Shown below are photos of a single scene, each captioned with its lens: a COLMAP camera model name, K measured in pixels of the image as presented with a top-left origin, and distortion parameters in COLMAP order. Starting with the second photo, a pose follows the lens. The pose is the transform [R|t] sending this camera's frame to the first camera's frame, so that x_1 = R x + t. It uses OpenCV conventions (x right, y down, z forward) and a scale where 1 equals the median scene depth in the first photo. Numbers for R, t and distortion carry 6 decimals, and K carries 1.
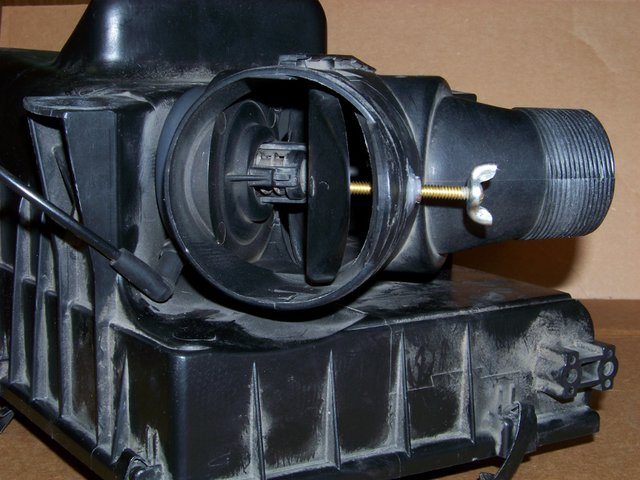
lens RADIAL K [[1243.2, 0, 320.0], [0, 1243.2, 240.0], [0, 0, 1]] dist [-0.192218, 0.185957]
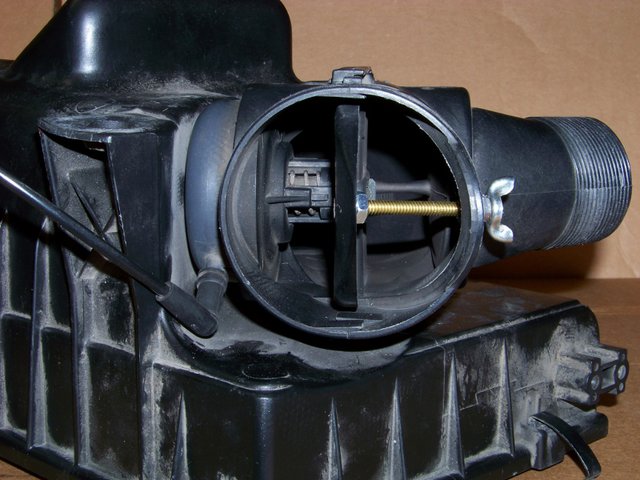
lens RADIAL K [[1243.2, 0, 320.0], [0, 1243.2, 240.0], [0, 0, 1]] dist [-0.192218, 0.185957]
pose [[0.972475, -0.043235, 0.228962, -0.247831], [0.039375, 0.998995, 0.021400, -0.037864], [-0.229657, -0.011795, 0.973200, 0.074151]]
